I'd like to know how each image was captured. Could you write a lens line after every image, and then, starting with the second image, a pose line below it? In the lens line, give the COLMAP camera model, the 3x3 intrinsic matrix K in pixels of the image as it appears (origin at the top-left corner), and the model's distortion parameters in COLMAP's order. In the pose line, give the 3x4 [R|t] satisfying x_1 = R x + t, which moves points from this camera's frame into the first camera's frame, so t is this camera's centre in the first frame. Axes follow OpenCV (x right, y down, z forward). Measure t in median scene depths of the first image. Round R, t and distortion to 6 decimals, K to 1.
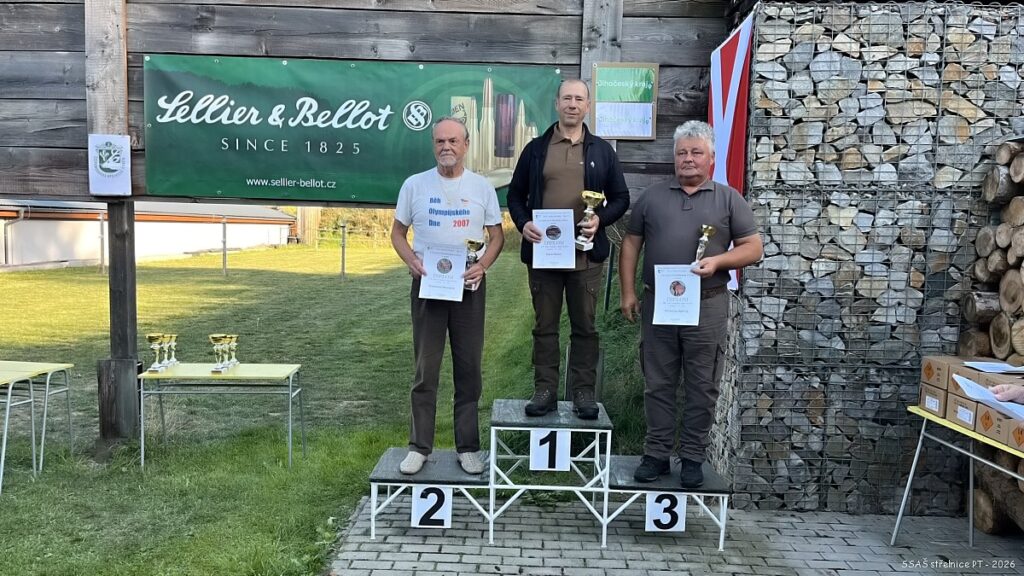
lens RADIAL K [[767.9, 0, 510.7], [0, 767.9, 295.2], [0, 0, 1]] dist [0.061118, -0.062652]
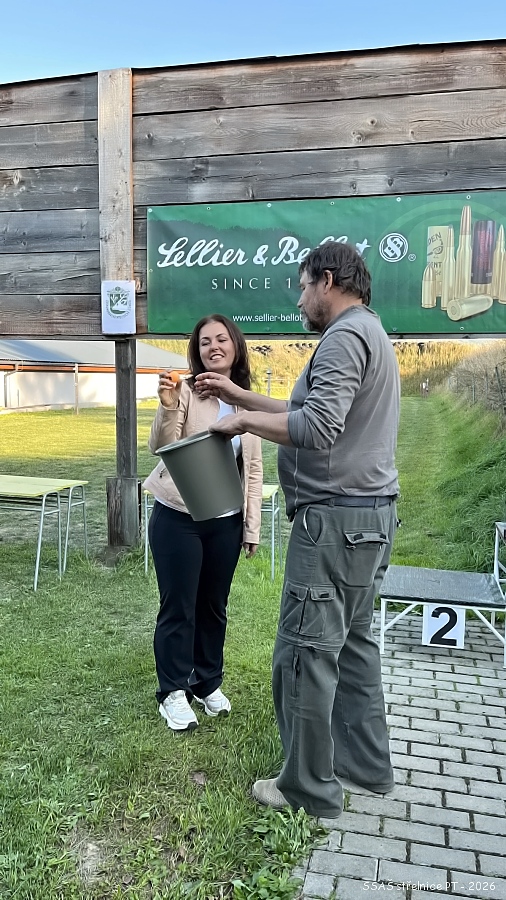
lens RADIAL K [[675.0, 0, 254.7], [0, 675.0, 449.8], [0, 0, 1]] dist [0.061118, -0.062652]
pose [[0.977375, 0.009296, -0.211309, -0.134003], [-0.005359, 0.999801, 0.019193, 0.026790], [0.211446, -0.017627, 0.977231, 0.081558]]
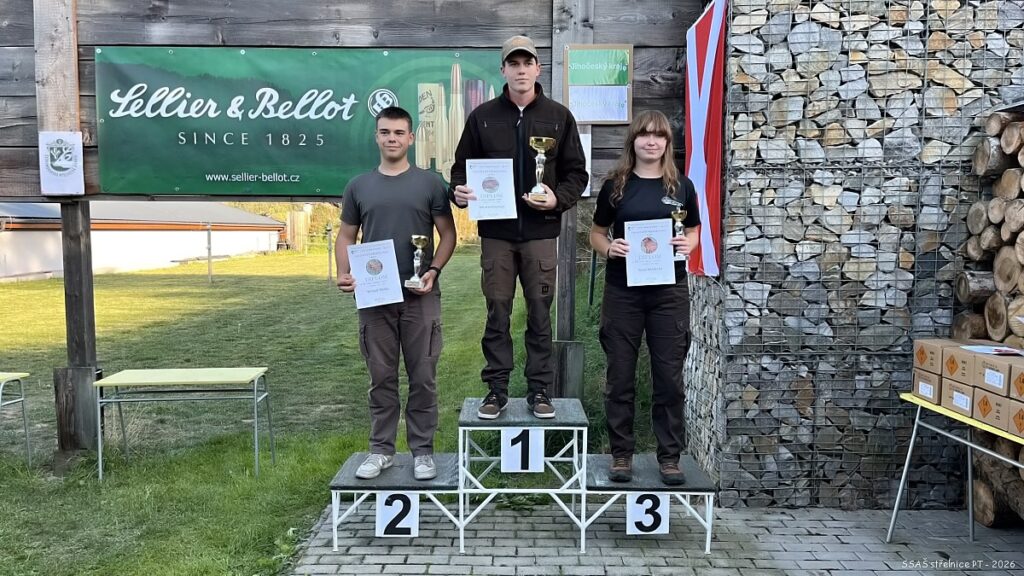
lens RADIAL K [[768.1, 0, 510.6], [0, 768.1, 290.3], [0, 0, 1]] dist [0.057481, -0.056928]
pose [[0.999678, -0.024461, 0.006729, 0.031092], [0.024520, 0.999661, -0.008798, 0.012660], [-0.006512, 0.008960, 0.999939, 0.053471]]
